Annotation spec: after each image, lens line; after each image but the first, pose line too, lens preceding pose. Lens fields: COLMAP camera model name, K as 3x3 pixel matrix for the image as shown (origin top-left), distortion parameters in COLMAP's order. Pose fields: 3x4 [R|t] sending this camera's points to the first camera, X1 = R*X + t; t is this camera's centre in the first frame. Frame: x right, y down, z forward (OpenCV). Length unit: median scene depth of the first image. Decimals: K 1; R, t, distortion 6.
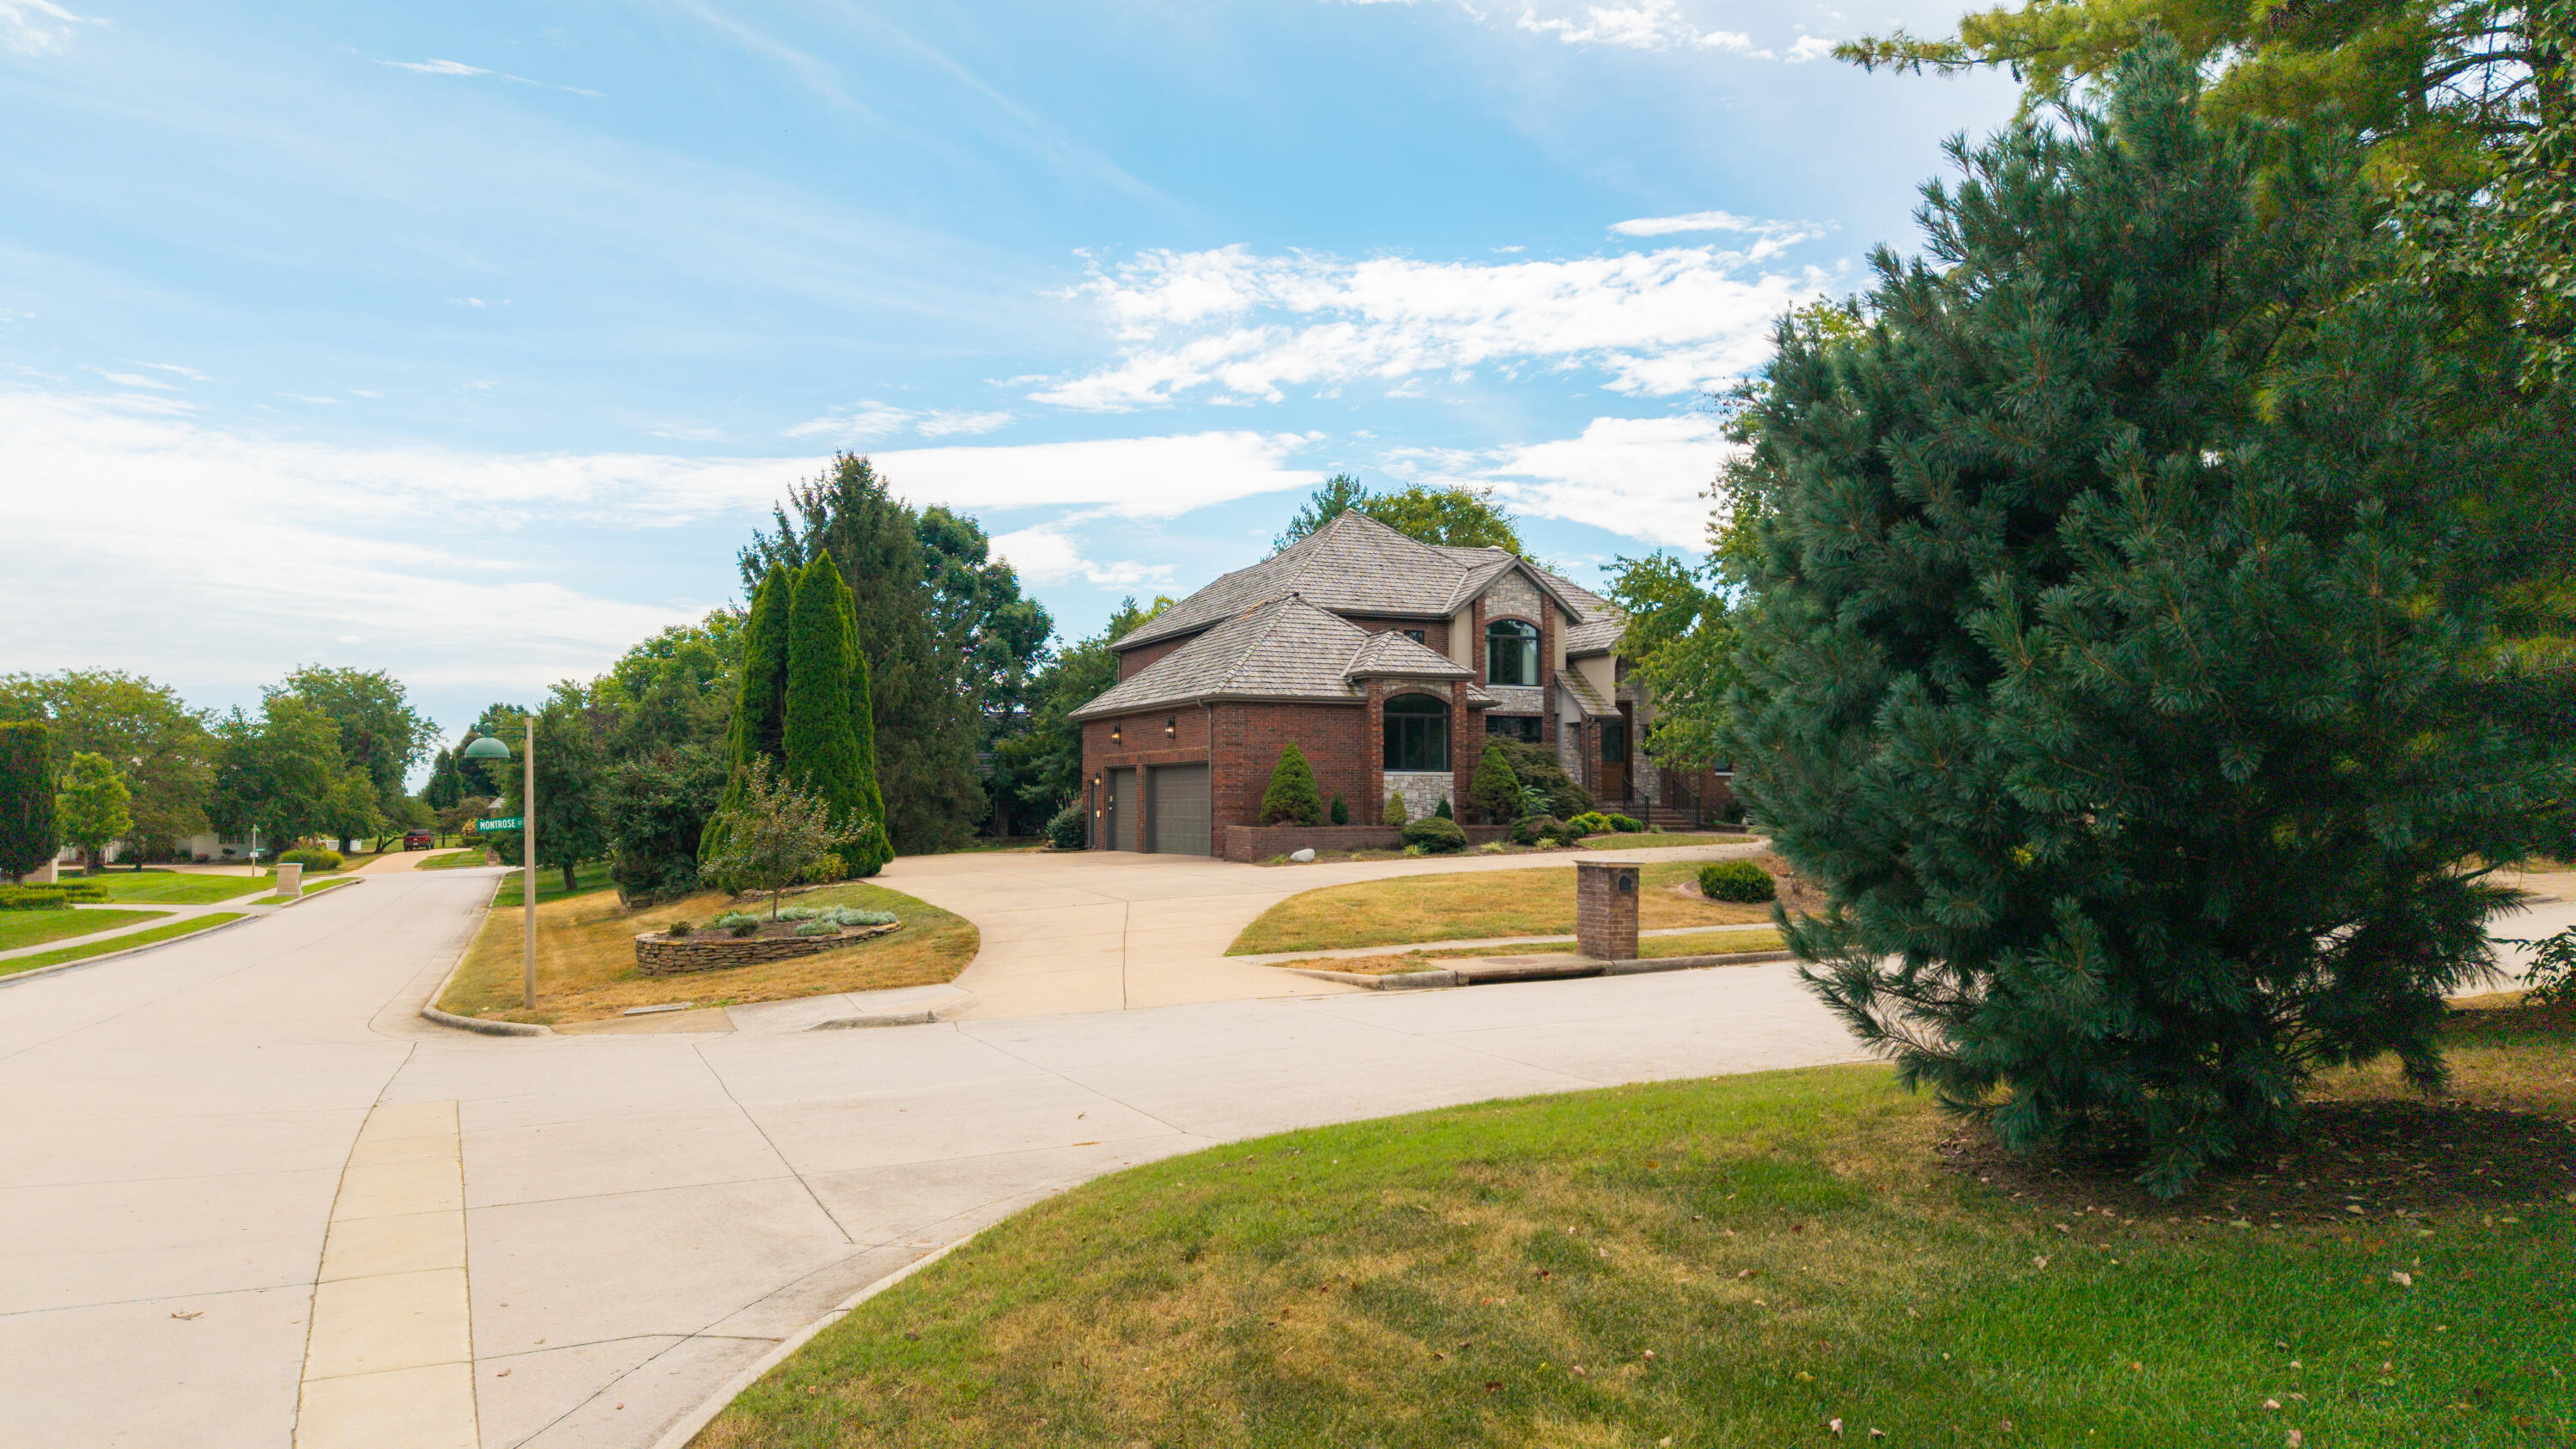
lens RADIAL K [[1737.8, 0, 1294.5], [0, 1737.8, 750.4], [0, 0, 1]] dist [0.010053, -0.022151]
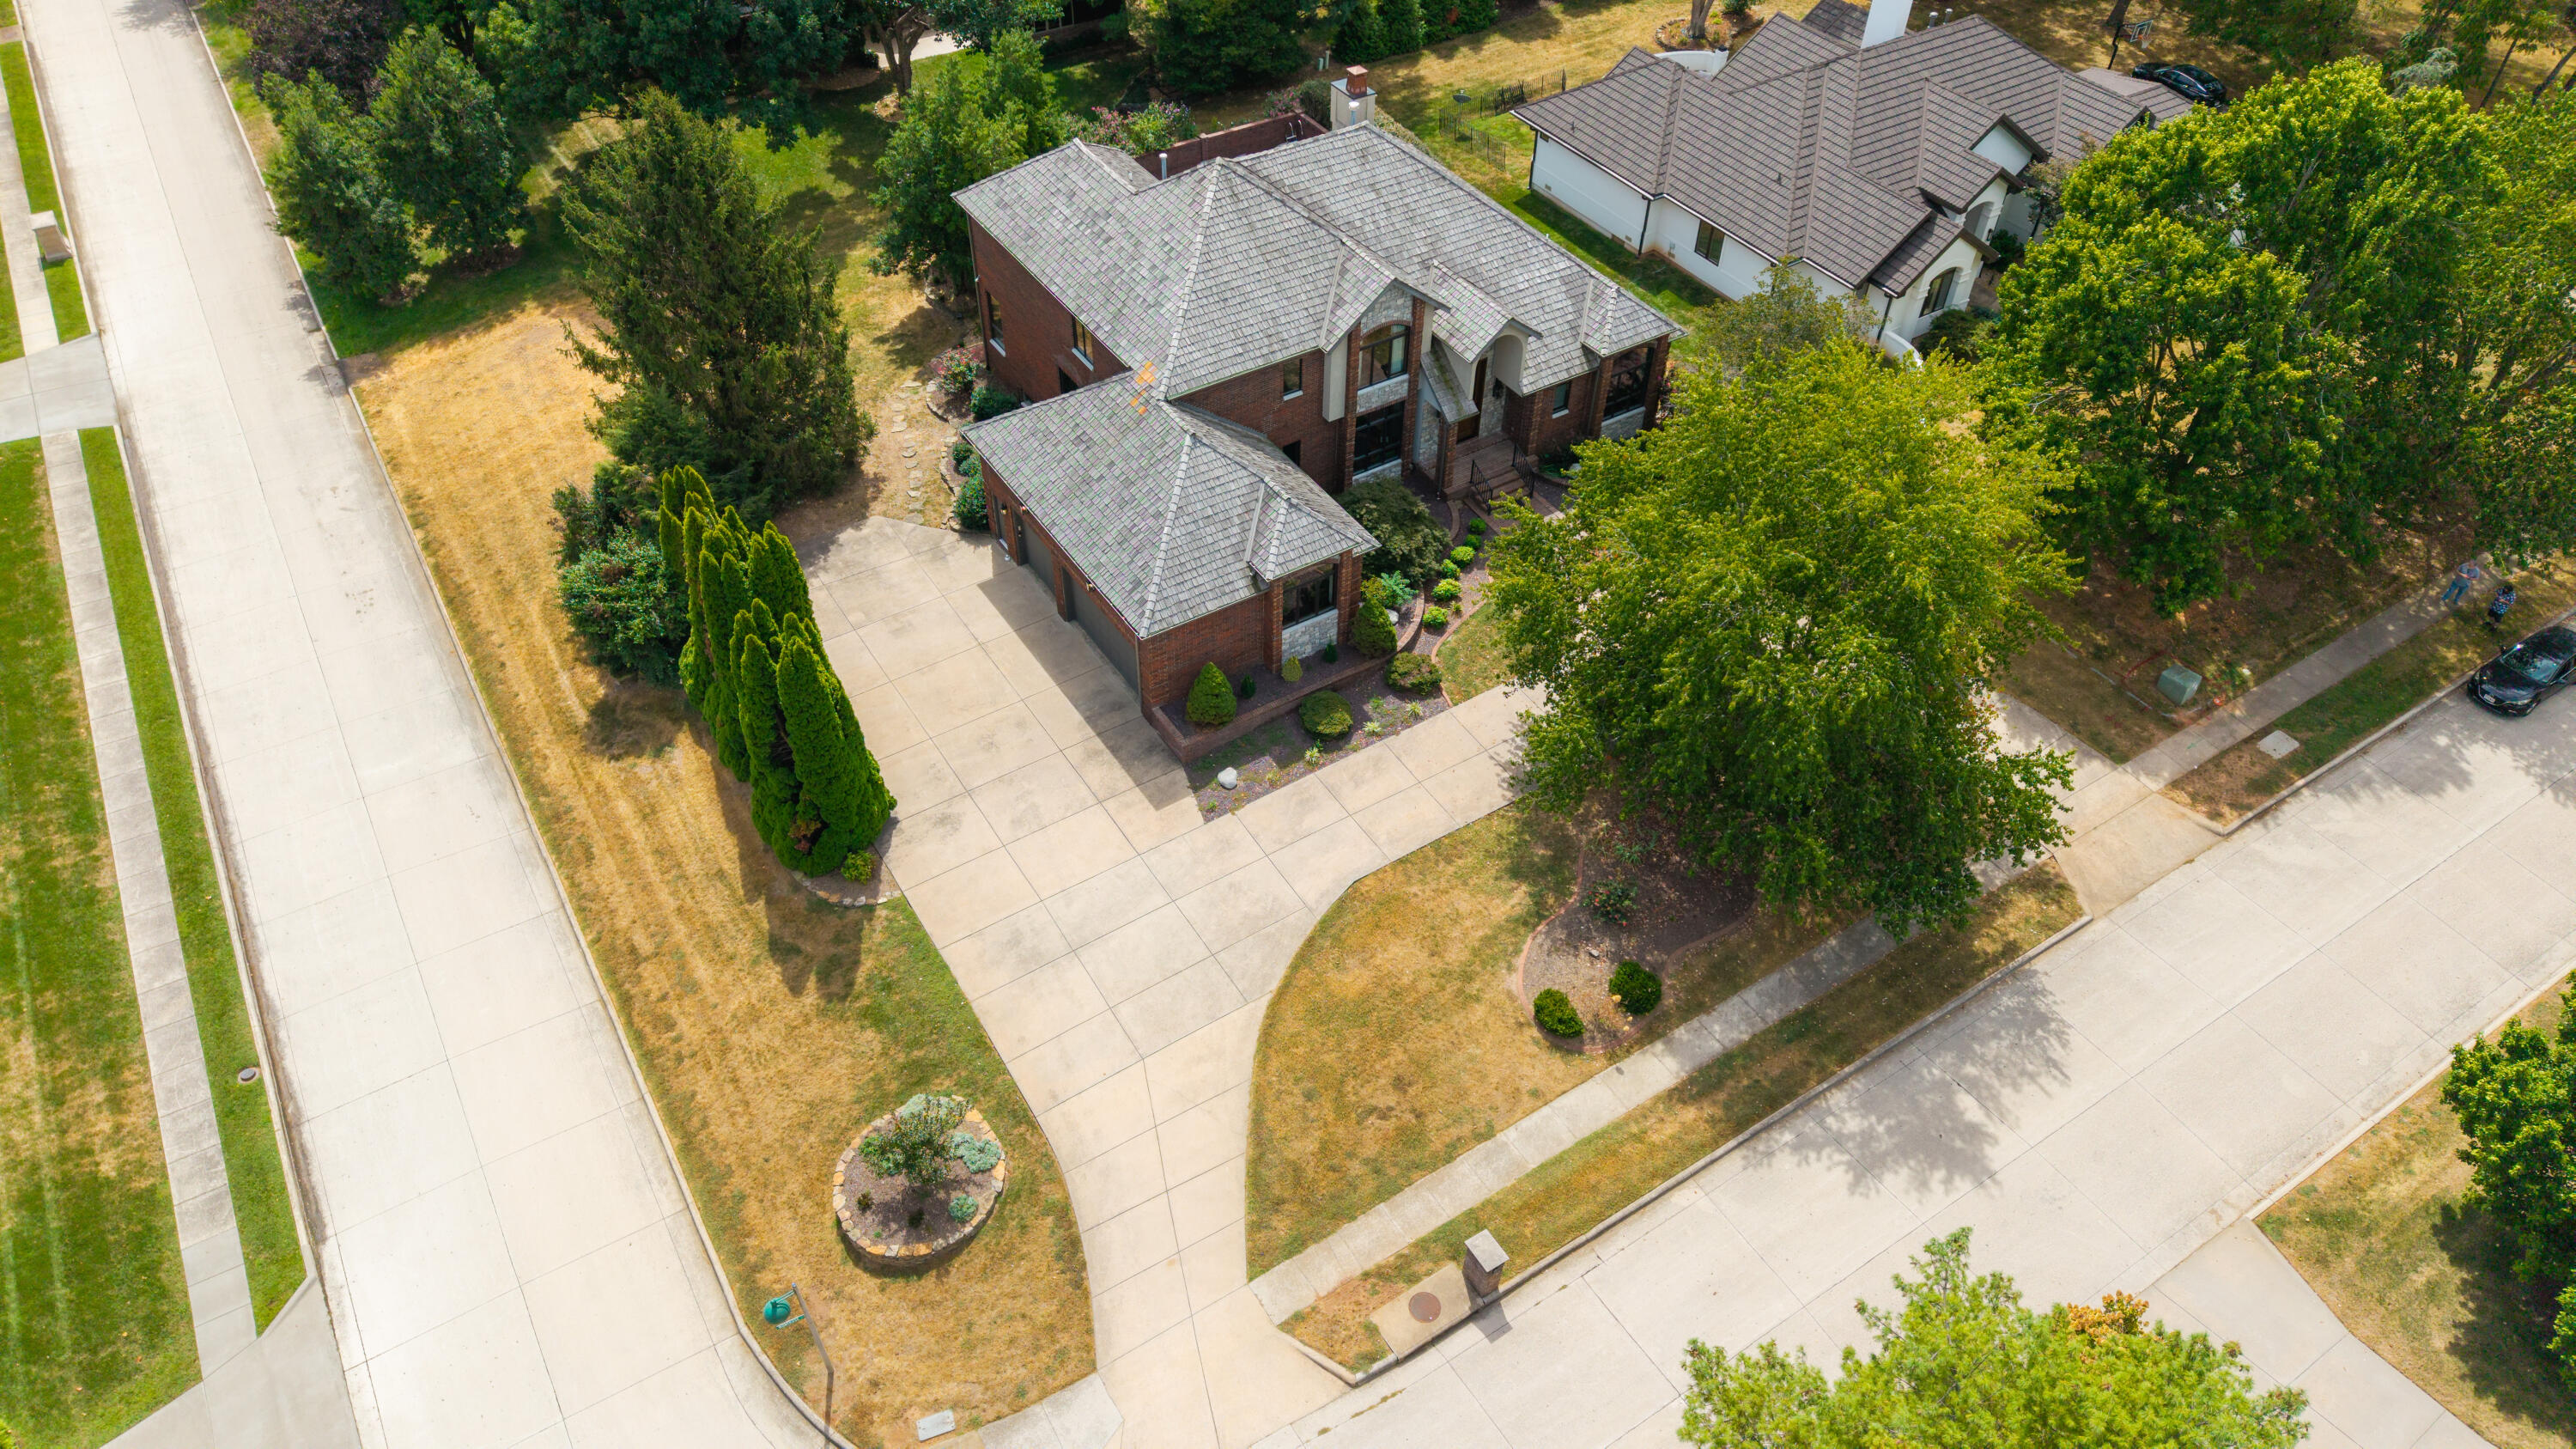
lens RADIAL K [[1737.8, 0, 1303.6], [0, 1737.8, 729.2], [0, 0, 1]] dist [0.010053, -0.022151]
pose [[0.989724, -0.084605, 0.115275, -0.062411], [-0.023381, 0.699566, 0.714185, -0.641735], [-0.141066, -0.709542, 0.690399, 0.111718]]
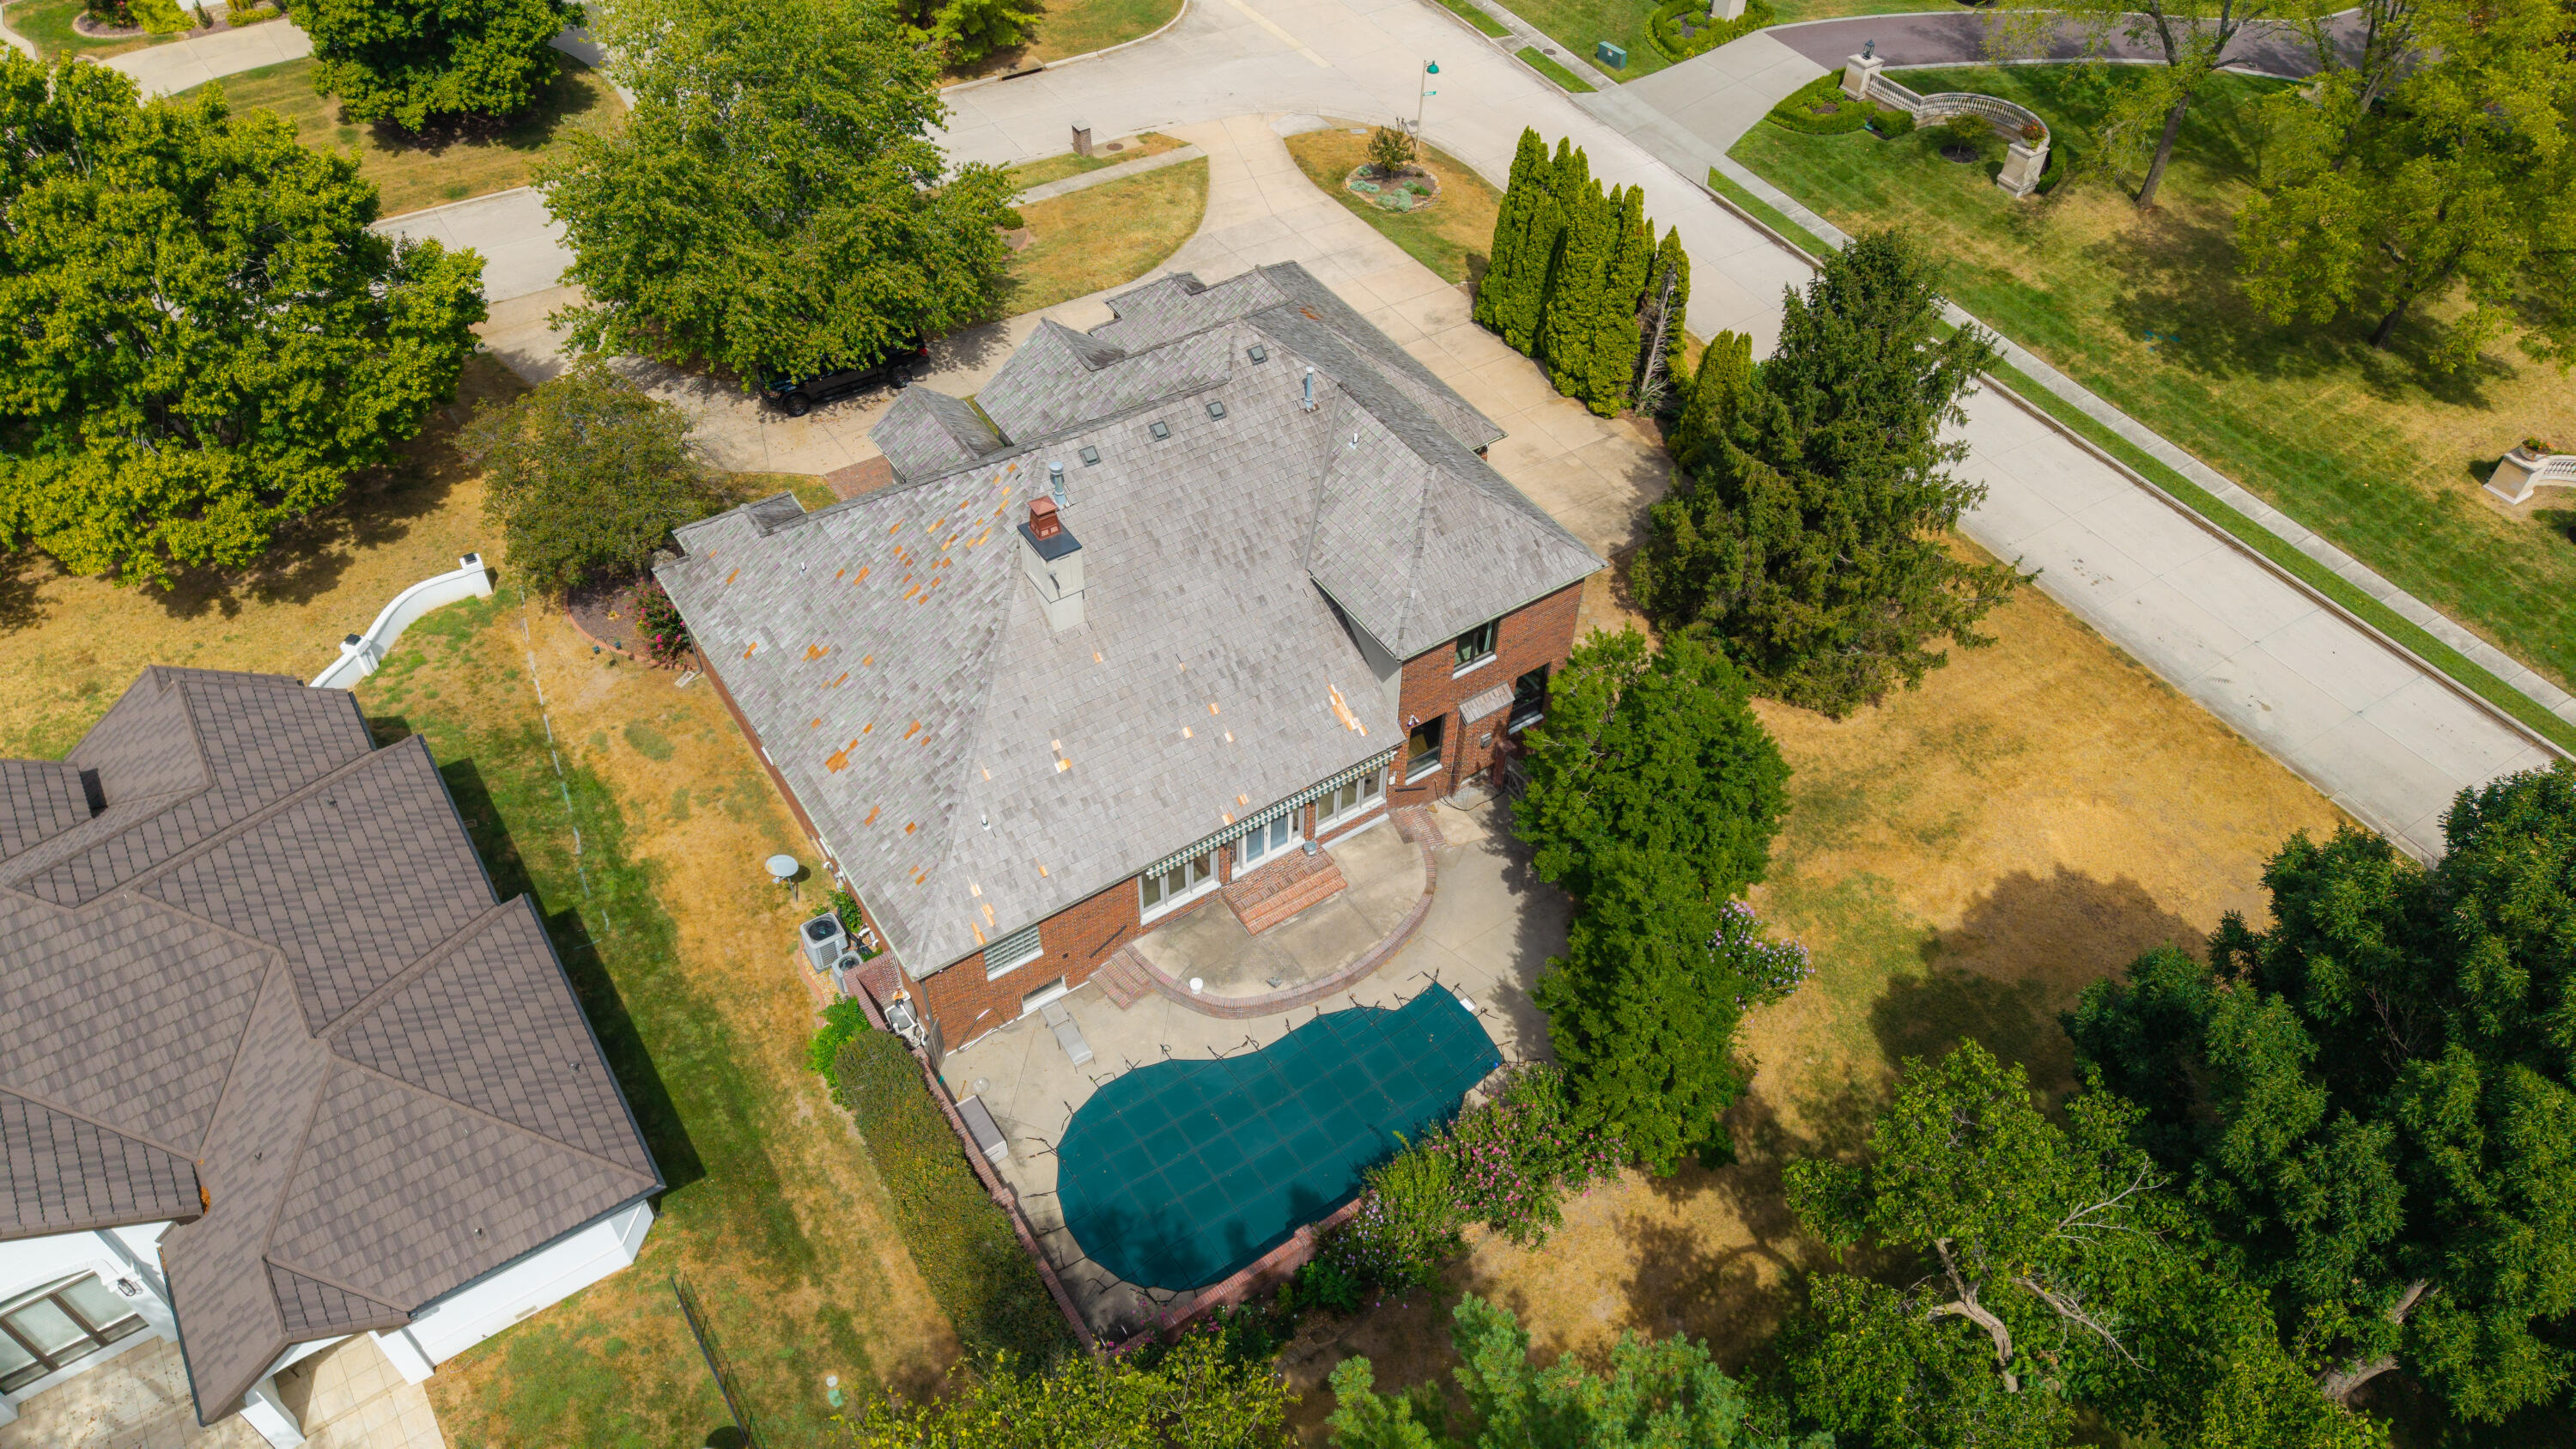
lens RADIAL K [[1737.8, 0, 1305.7], [0, 1737.8, 716.4], [0, 0, 1]] dist [0.010053, -0.022151]
pose [[-0.986425, 0.102119, -0.128594, 0.124968], [-0.016236, 0.718618, 0.695216, -0.597769], [0.163405, 0.687866, -0.707205, 1.761049]]
